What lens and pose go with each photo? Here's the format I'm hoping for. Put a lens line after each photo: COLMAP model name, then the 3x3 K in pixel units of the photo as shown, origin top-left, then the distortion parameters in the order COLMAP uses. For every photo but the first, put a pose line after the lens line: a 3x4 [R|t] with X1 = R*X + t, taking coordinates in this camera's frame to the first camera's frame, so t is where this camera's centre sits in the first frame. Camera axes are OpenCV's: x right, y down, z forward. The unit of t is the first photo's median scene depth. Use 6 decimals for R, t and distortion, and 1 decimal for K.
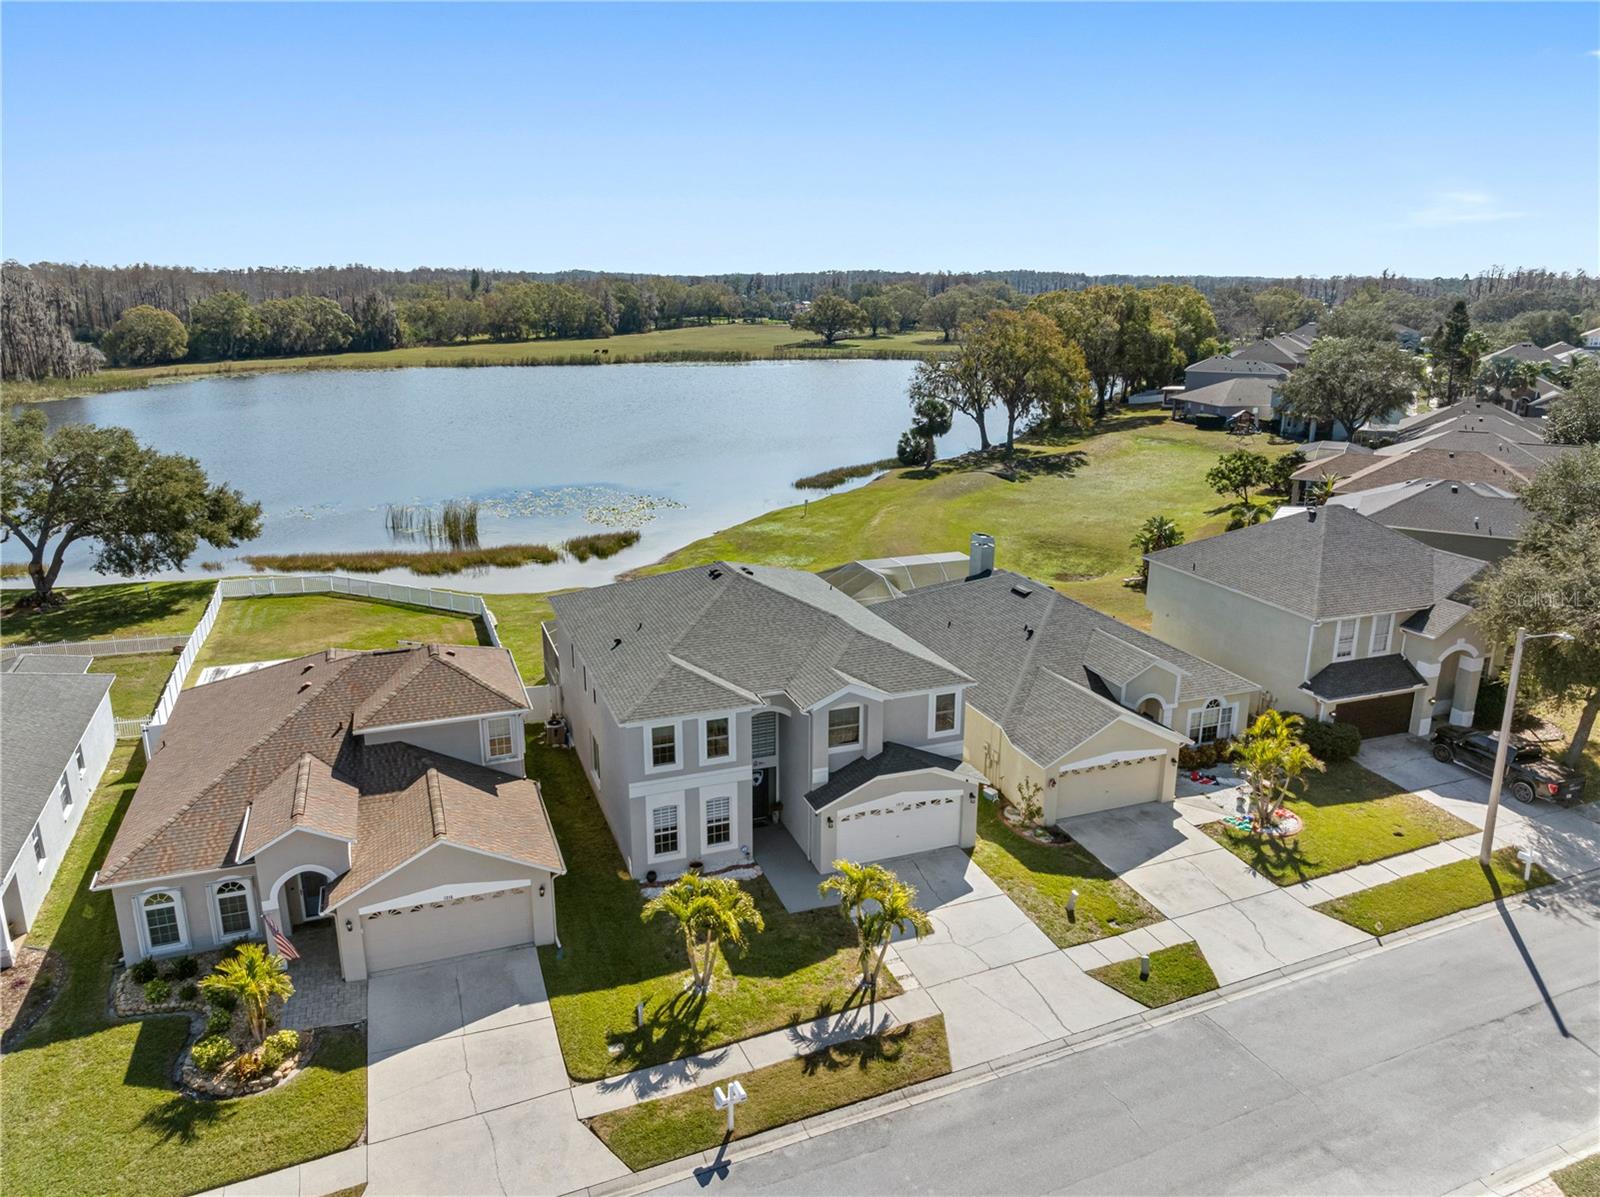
lens RADIAL K [[1112.5, 0, 800.0], [0, 1112.5, 598.5], [0, 0, 1]] dist [0.000289, -0.007897]
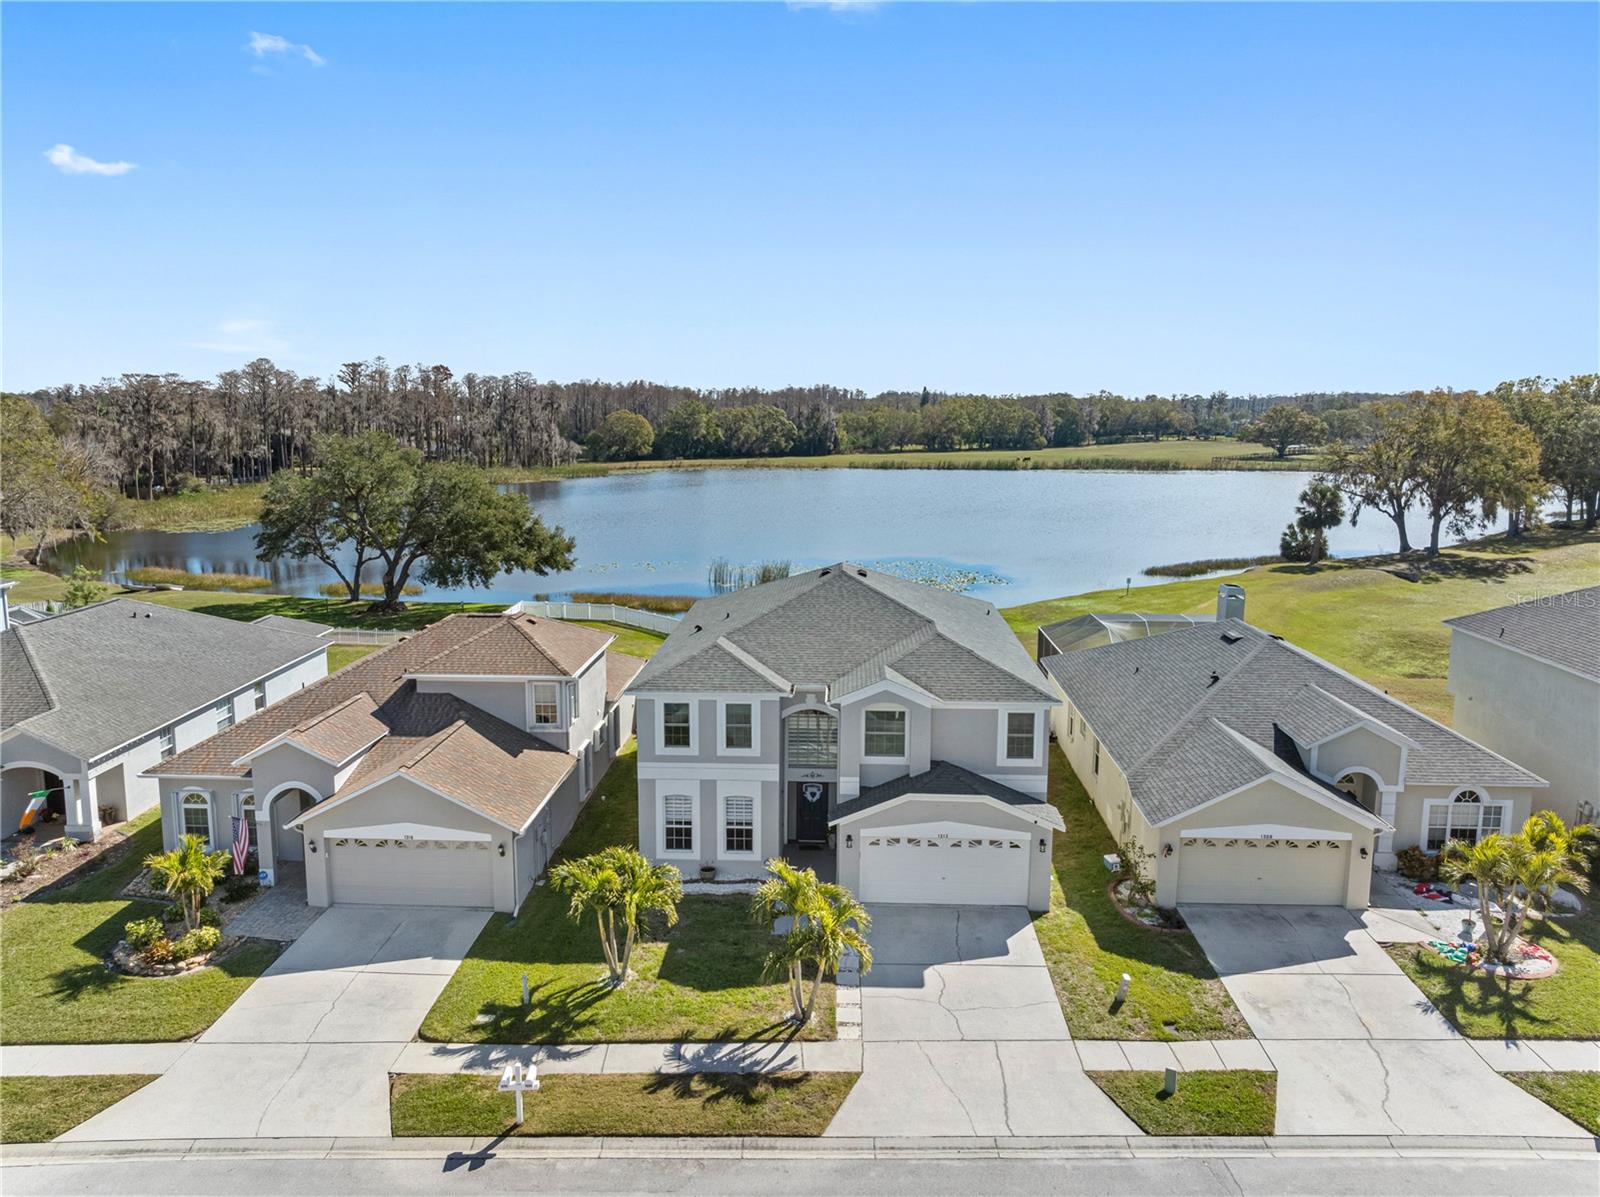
lens RADIAL K [[1129.6, 0, 800.0], [0, 1129.6, 598.5], [0, 0, 1]] dist [-0.003972, 0.000295]
pose [[0.918515, 0.064539, -0.390083, 0.306809], [-0.107976, 0.990030, -0.090448, 0.098679], [0.380356, 0.125198, 0.916327, 0.177613]]
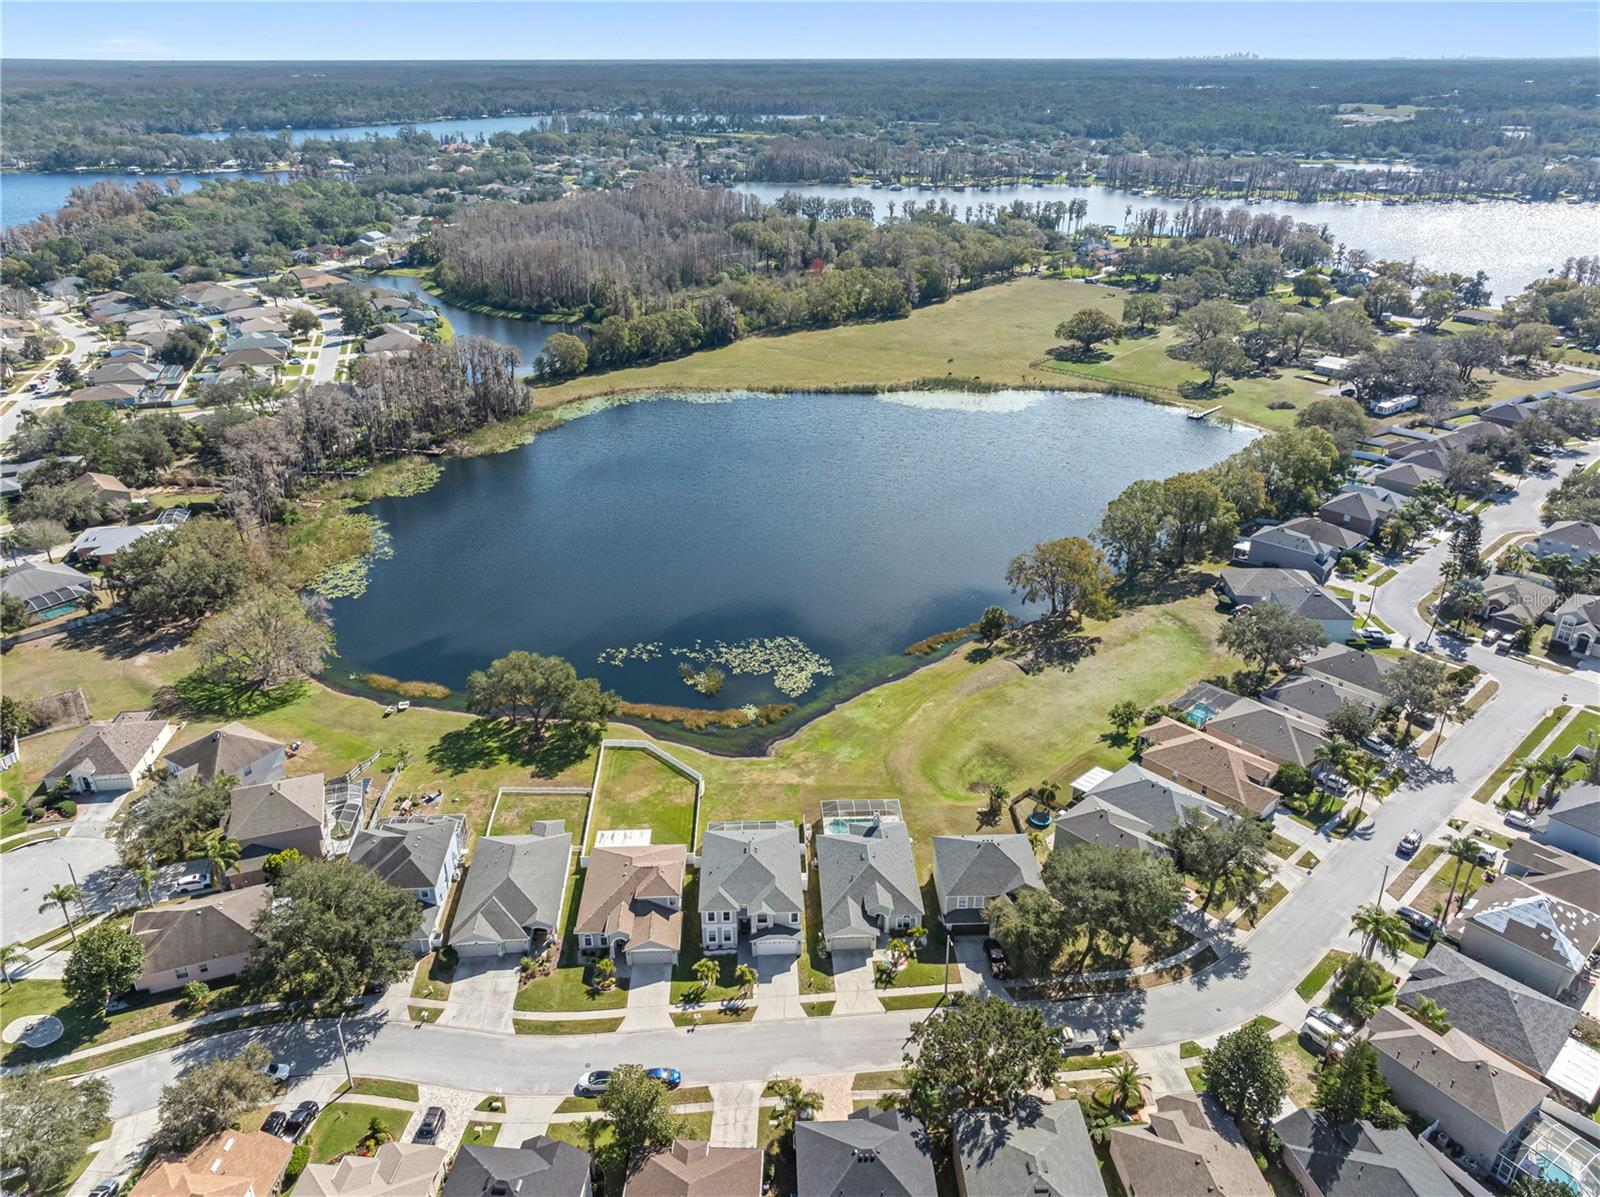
lens RADIAL K [[1141.2, 0, 800.0], [0, 1141.2, 598.5], [0, 0, 1]] dist [-0.002132, 0.000075]
pose [[0.950038, 0.130711, -0.283447, 1.042628], [-0.081536, 0.980490, 0.178863, -1.532033], [0.301296, -0.146815, 0.942160, -2.216235]]
